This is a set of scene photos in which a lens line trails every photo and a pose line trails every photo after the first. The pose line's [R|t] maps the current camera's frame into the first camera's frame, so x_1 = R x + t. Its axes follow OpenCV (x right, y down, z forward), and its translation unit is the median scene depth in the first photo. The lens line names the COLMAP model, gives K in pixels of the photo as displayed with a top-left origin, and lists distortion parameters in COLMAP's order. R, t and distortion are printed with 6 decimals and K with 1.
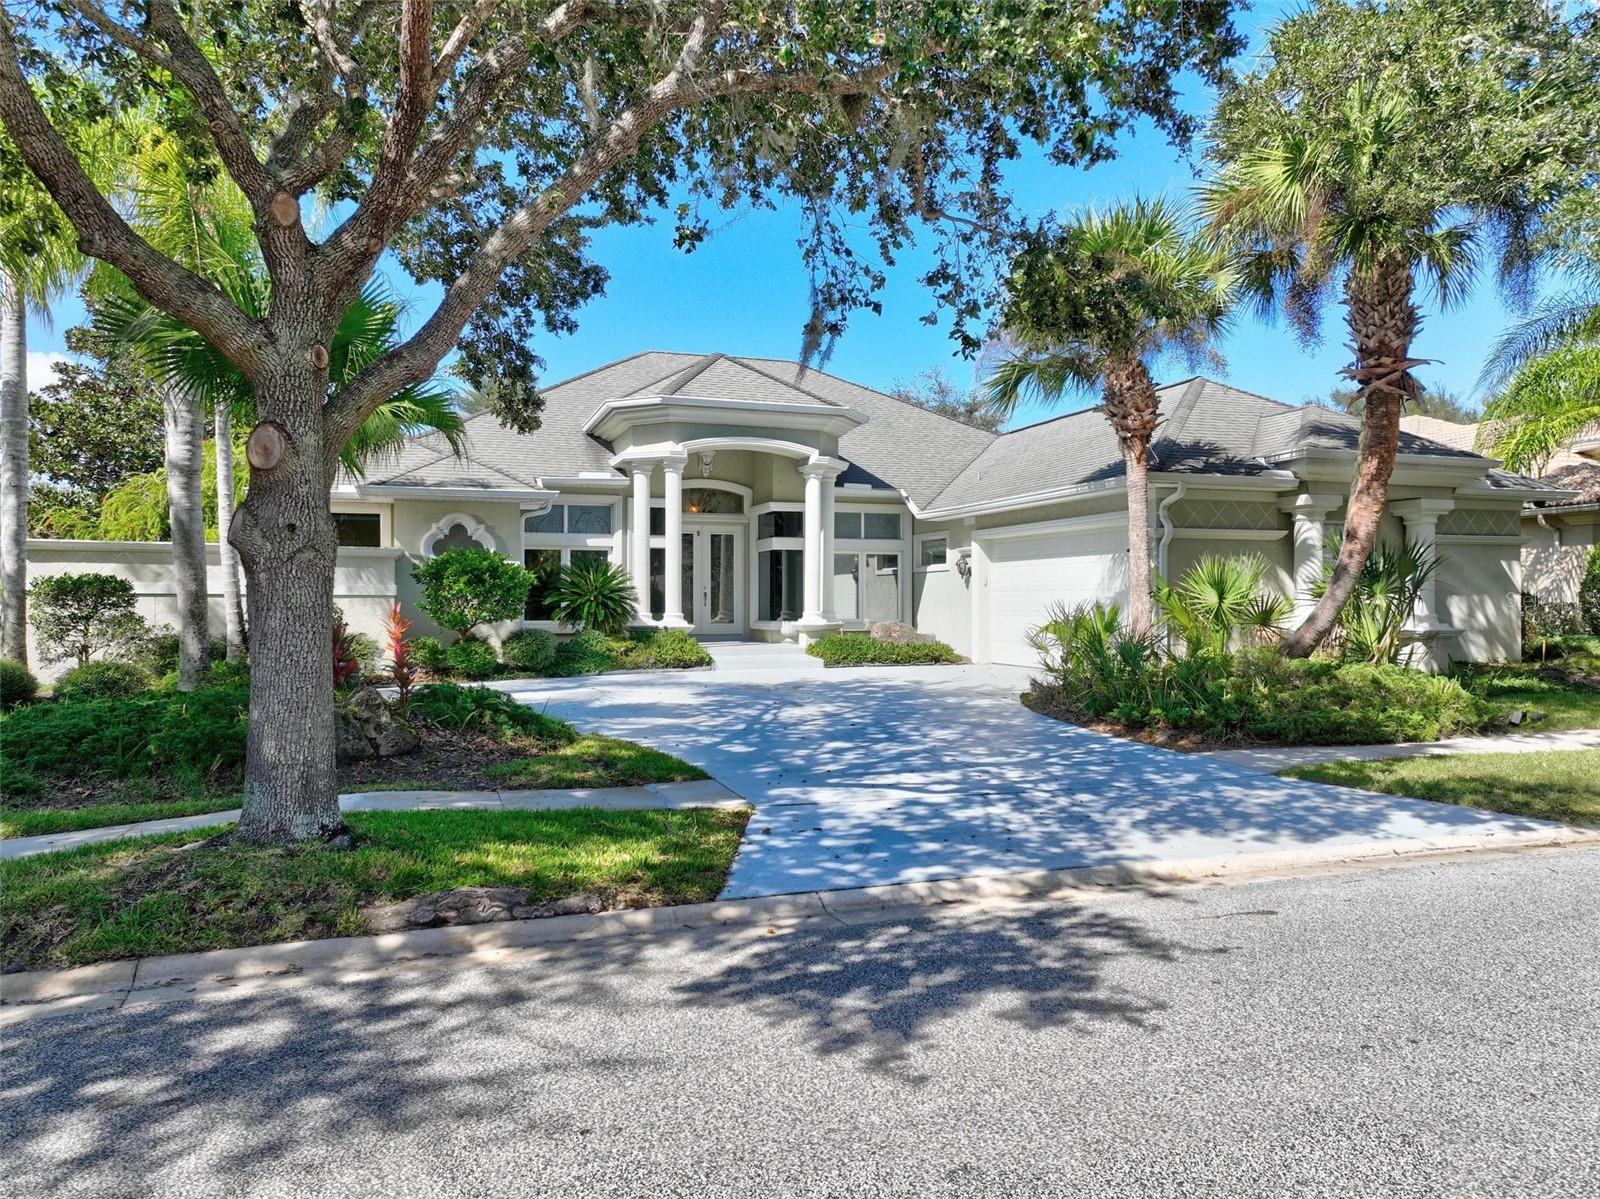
lens RADIAL K [[1122.9, 0, 800.0], [0, 1122.9, 597.9], [0, 0, 1]] dist [0.000823, 0.013577]
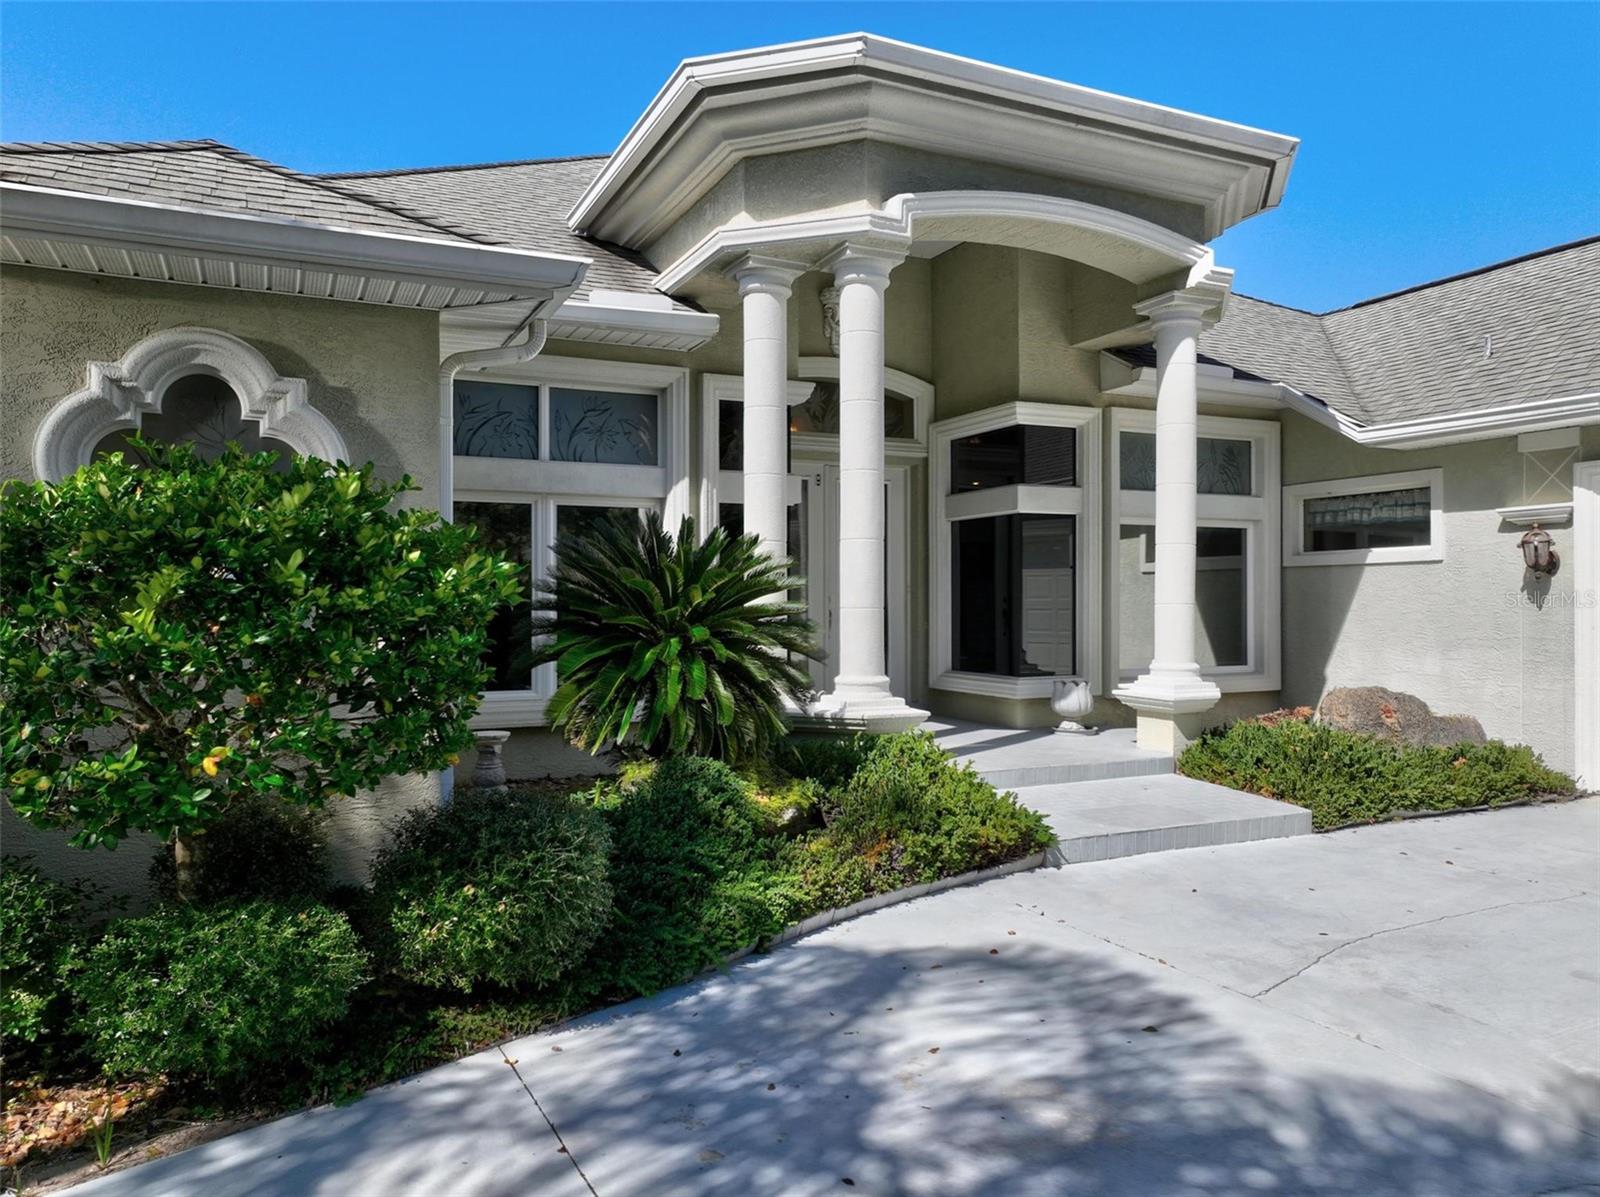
lens RADIAL K [[1122.9, 0, 794.7], [0, 1122.9, 601.7], [0, 0, 1]] dist [0.000823, 0.013577]
pose [[0.994721, -0.000599, 0.102614, -0.171497], [0.000040, 0.999985, 0.005445, -0.012178], [-0.102615, -0.005412, 0.994706, 0.642584]]
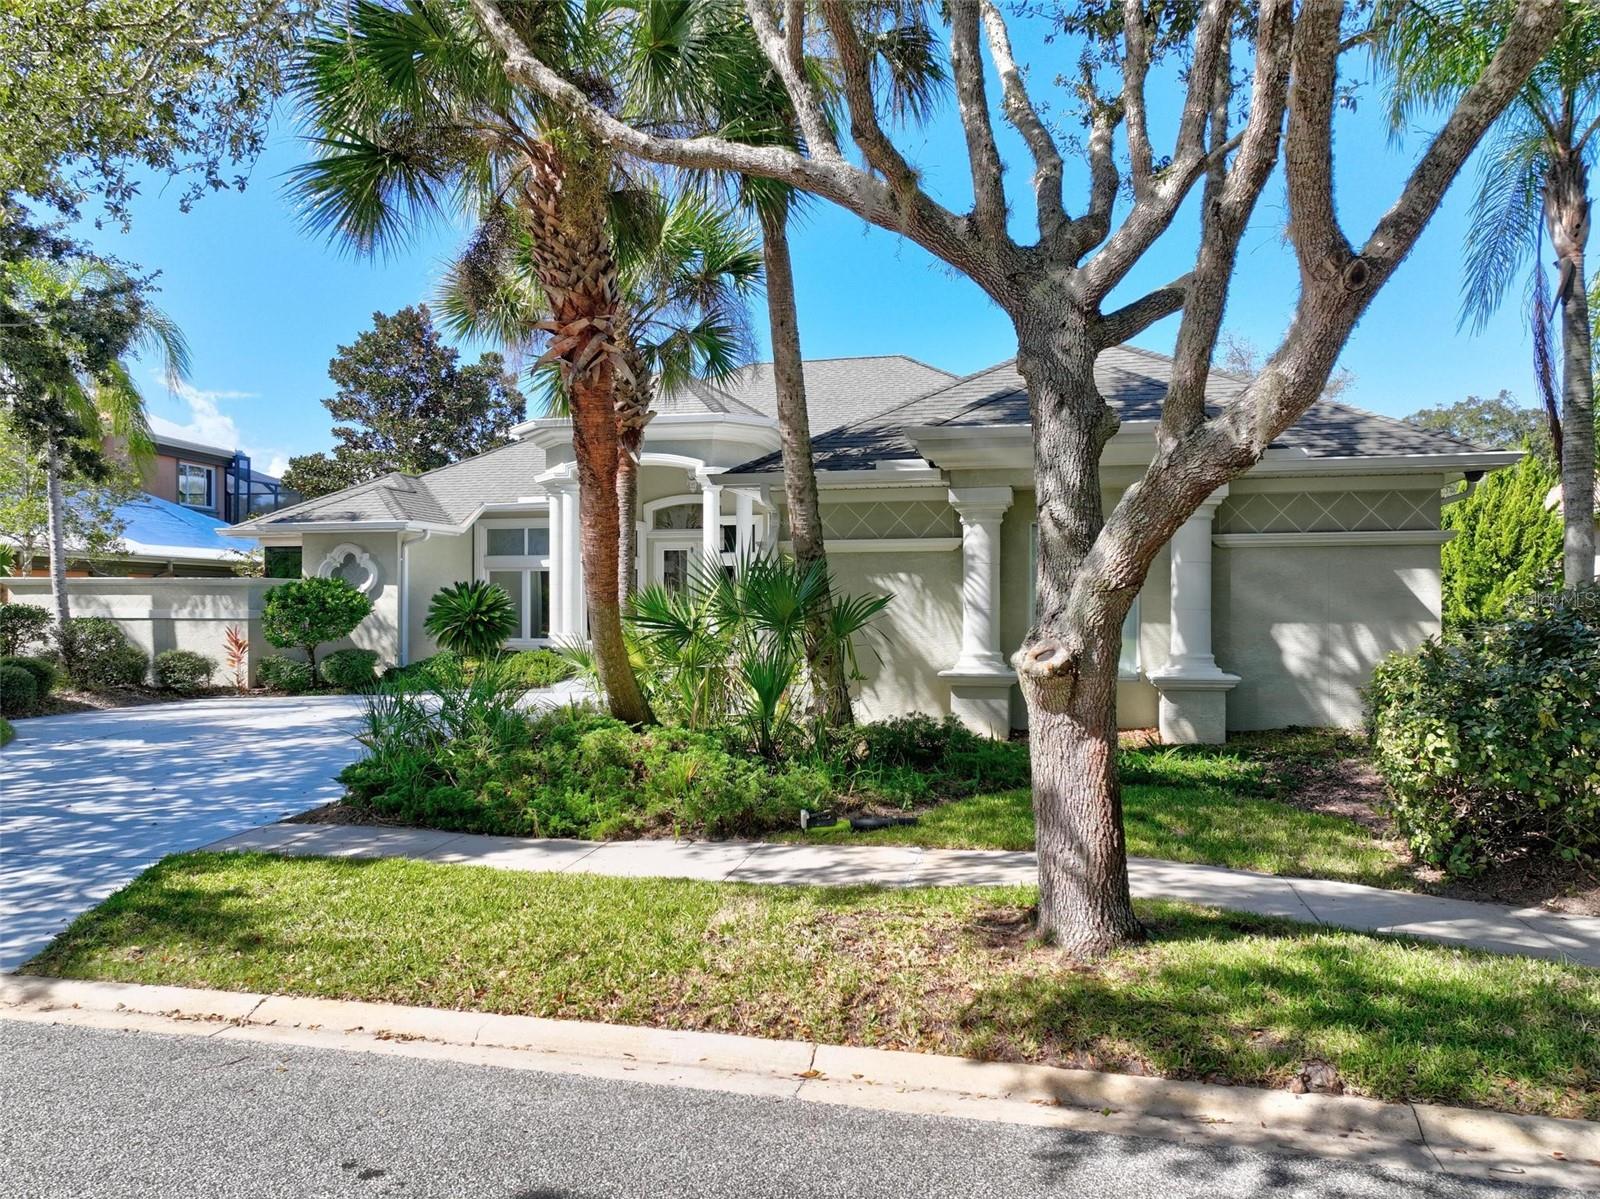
lens RADIAL K [[1122.9, 0, 804.8], [0, 1122.9, 603.1], [0, 0, 1]] dist [0.000823, 0.013577]
pose [[0.849746, -0.001865, -0.527189, 0.596714], [0.003926, 0.999988, 0.002791, -0.015472], [0.527178, -0.004441, 0.849743, 0.254991]]
